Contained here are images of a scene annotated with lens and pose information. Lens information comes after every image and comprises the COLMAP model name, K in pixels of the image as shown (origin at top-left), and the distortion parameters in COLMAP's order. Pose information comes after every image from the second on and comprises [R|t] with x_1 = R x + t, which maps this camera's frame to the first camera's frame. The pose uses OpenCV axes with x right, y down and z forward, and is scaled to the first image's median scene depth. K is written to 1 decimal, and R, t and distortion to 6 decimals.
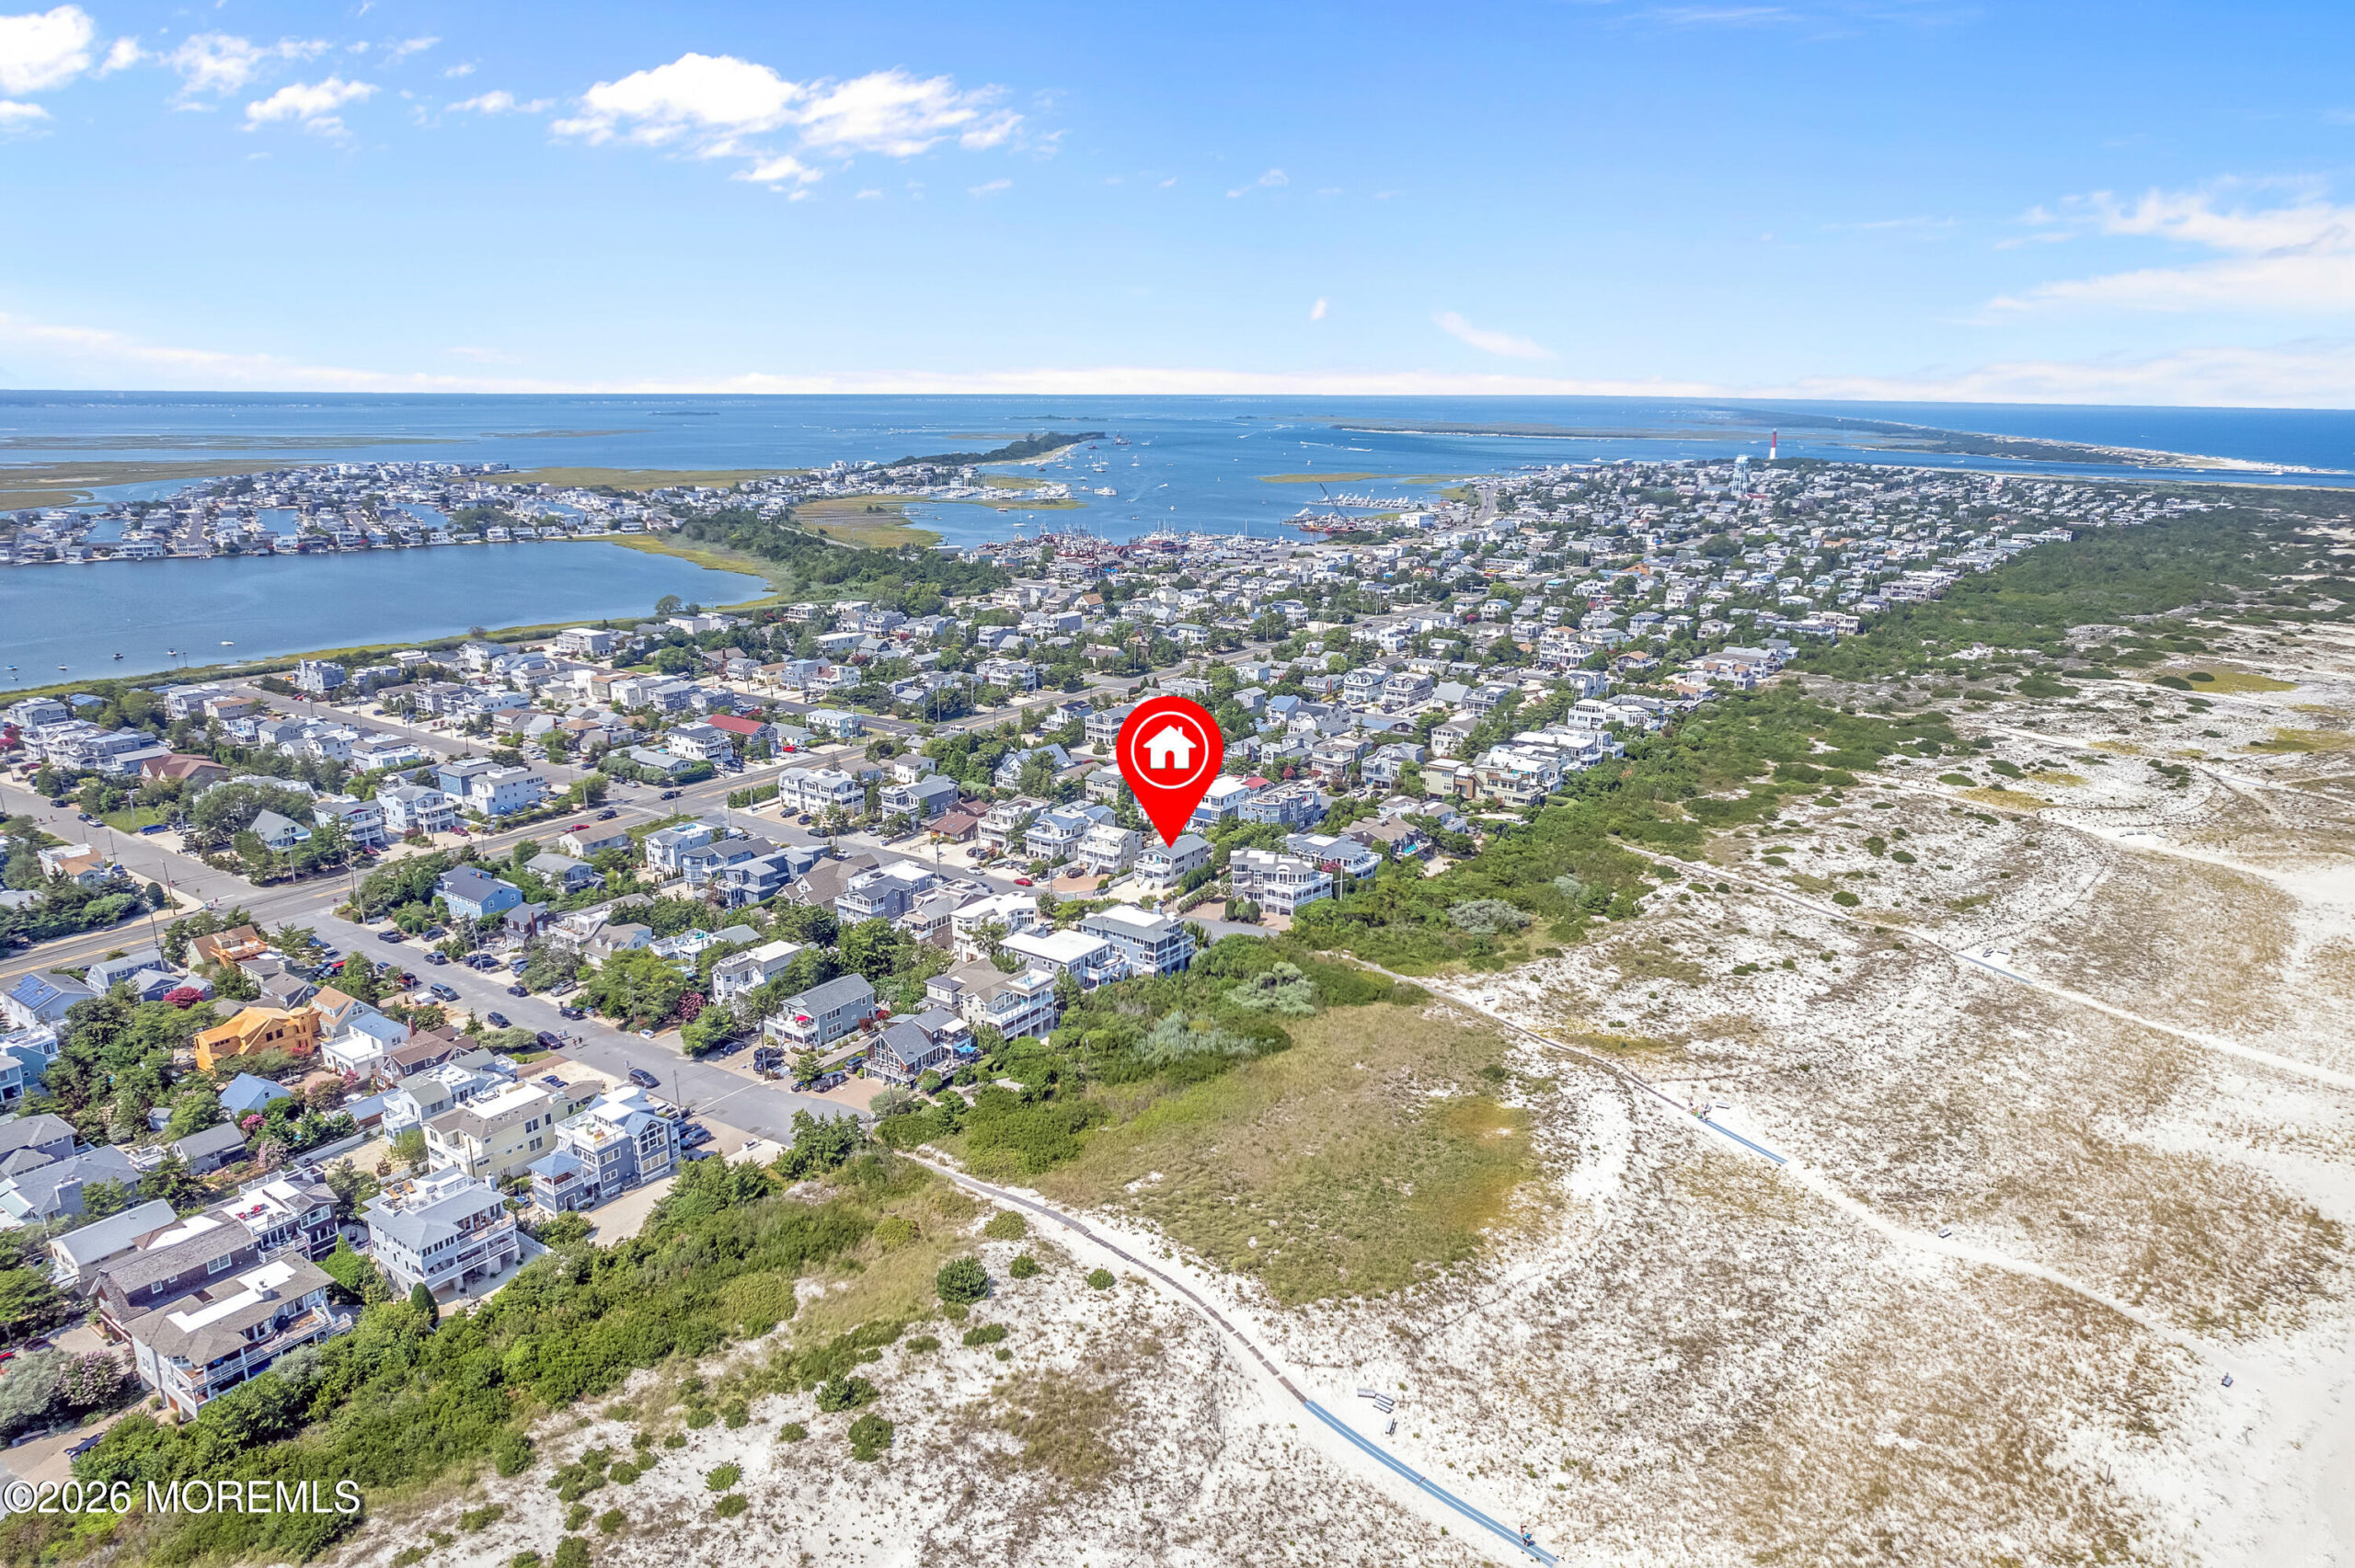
lens RADIAL K [[1507.9, 0, 1177.5], [0, 1507.9, 784.0], [0, 0, 1]] dist [-0.069498, 0.064583]
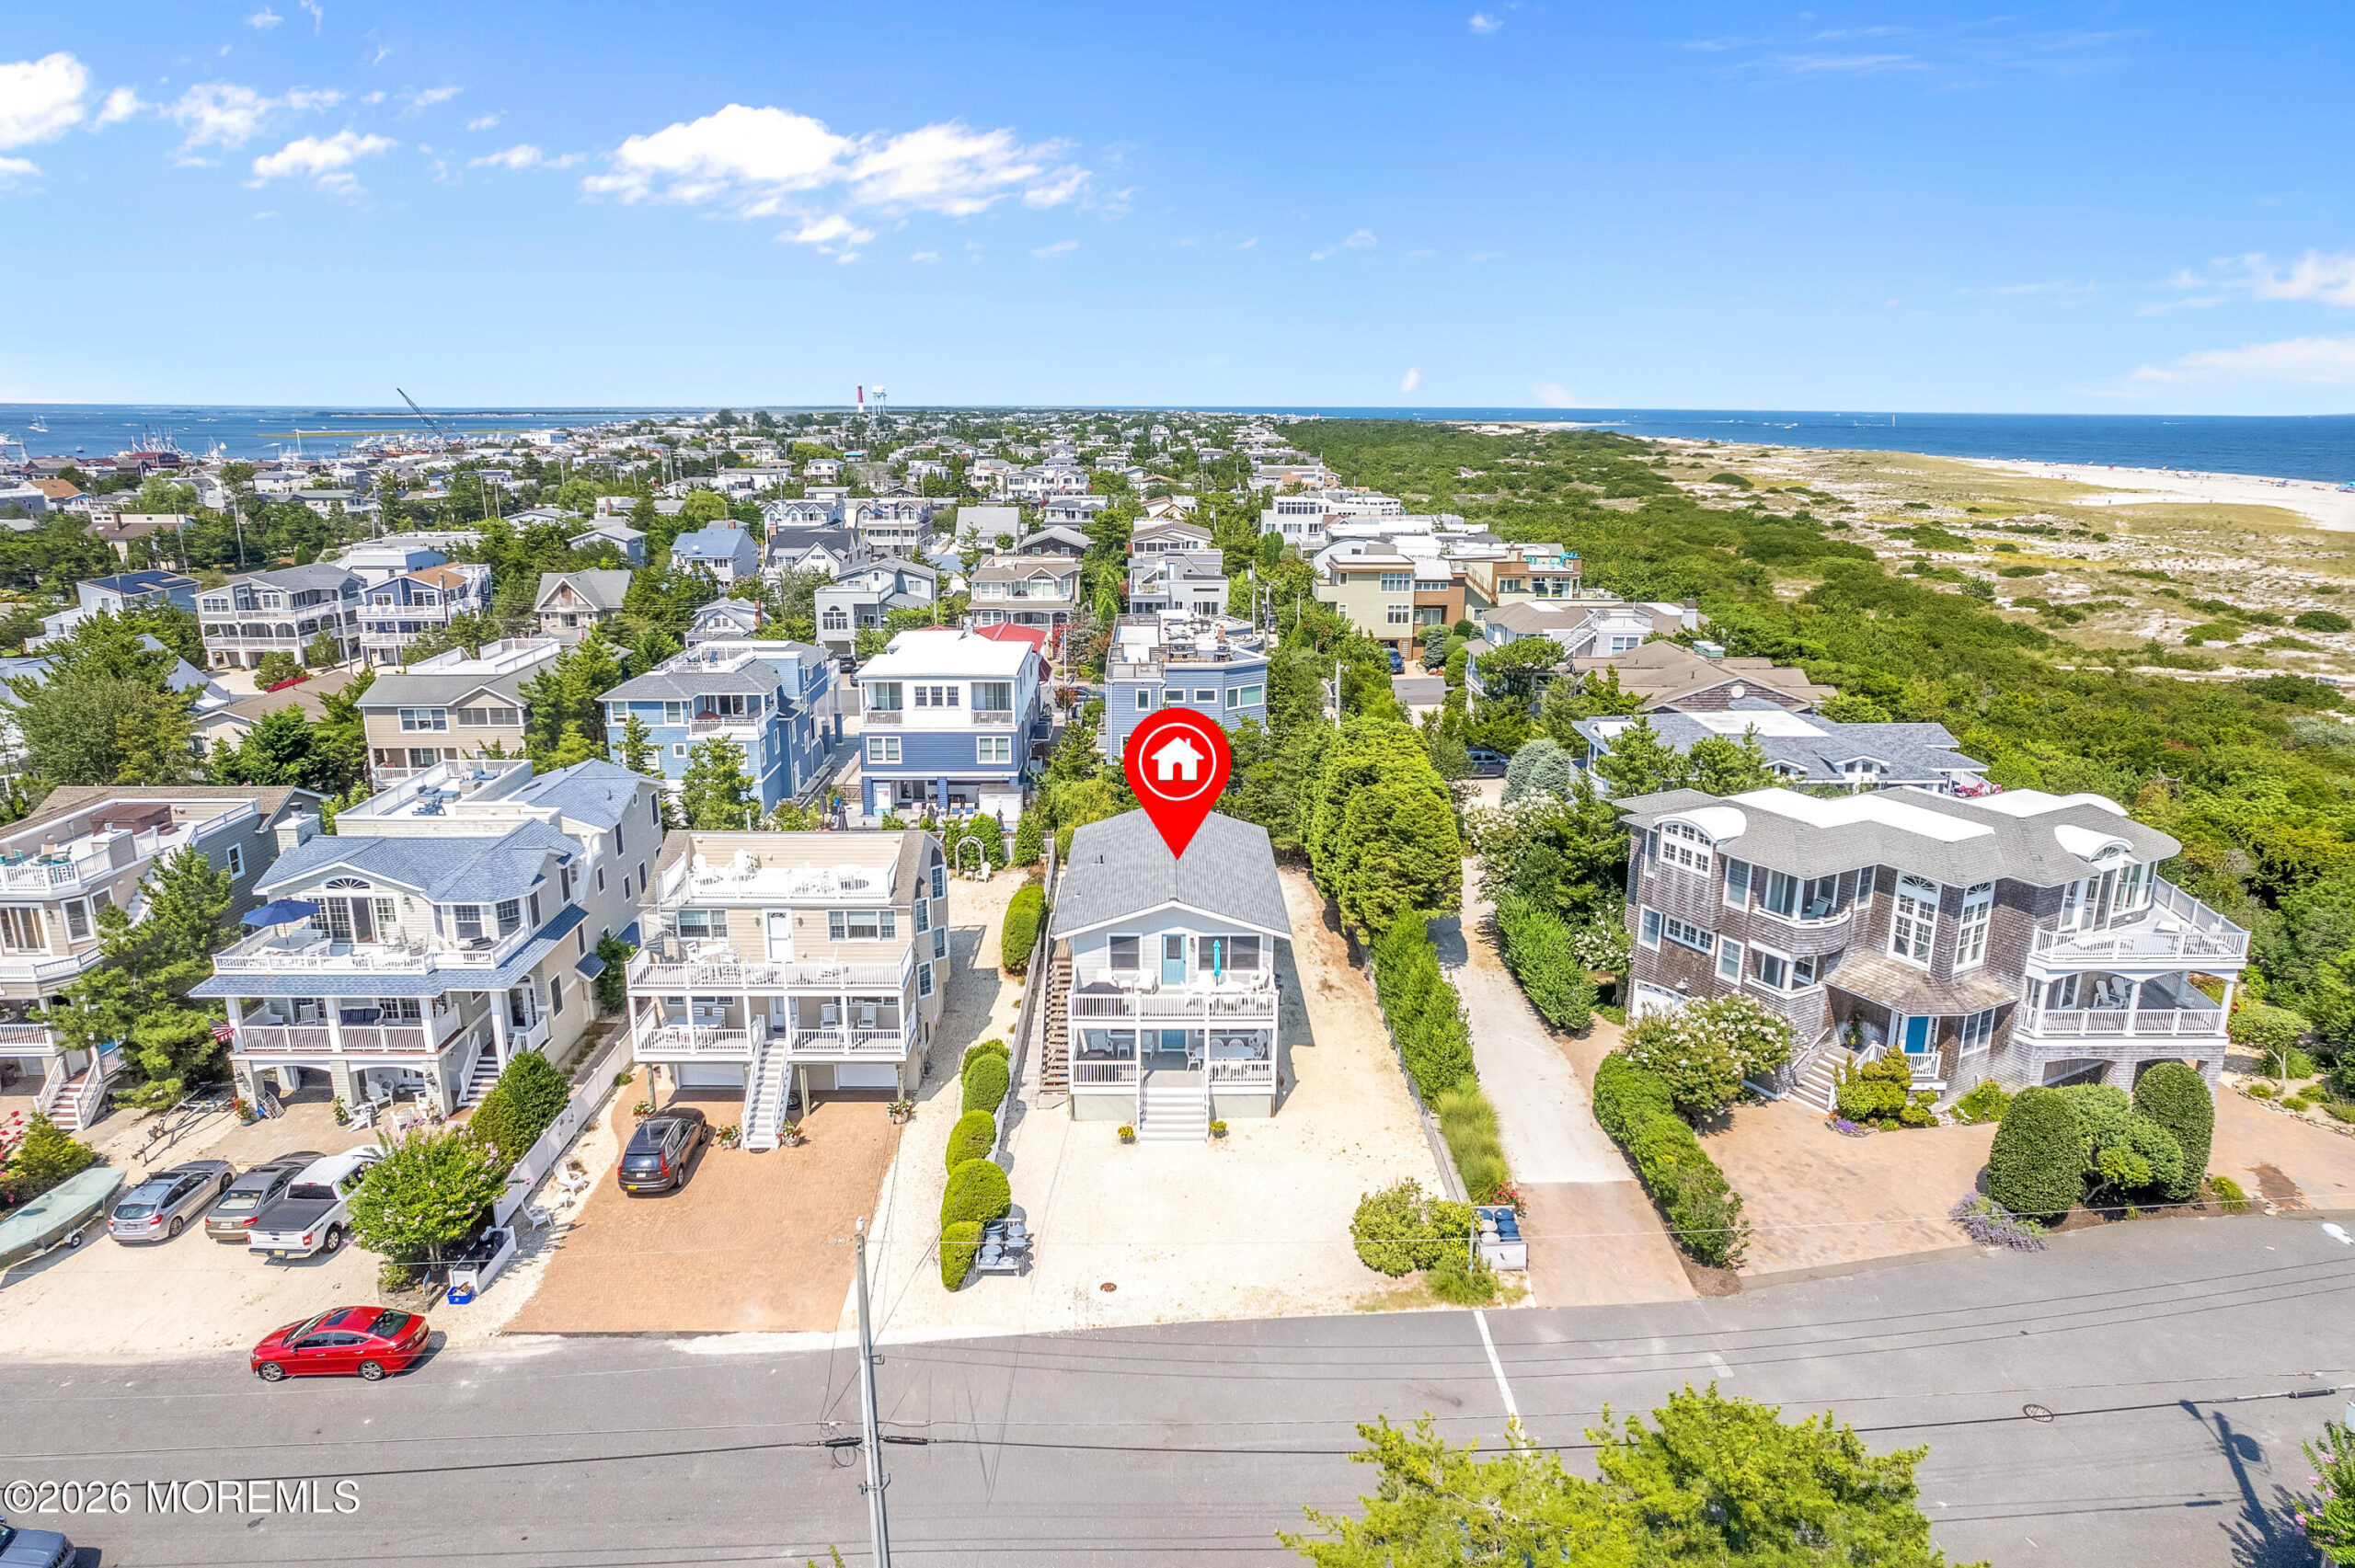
lens RADIAL K [[1507.9, 0, 1177.5], [0, 1507.9, 784.0], [0, 0, 1]] dist [-0.069498, 0.064583]
pose [[0.807459, -0.151671, 0.570092, -0.115346], [0.154494, 0.987024, 0.043775, 0.023637], [-0.569334, 0.052729, 0.820414, 0.891874]]
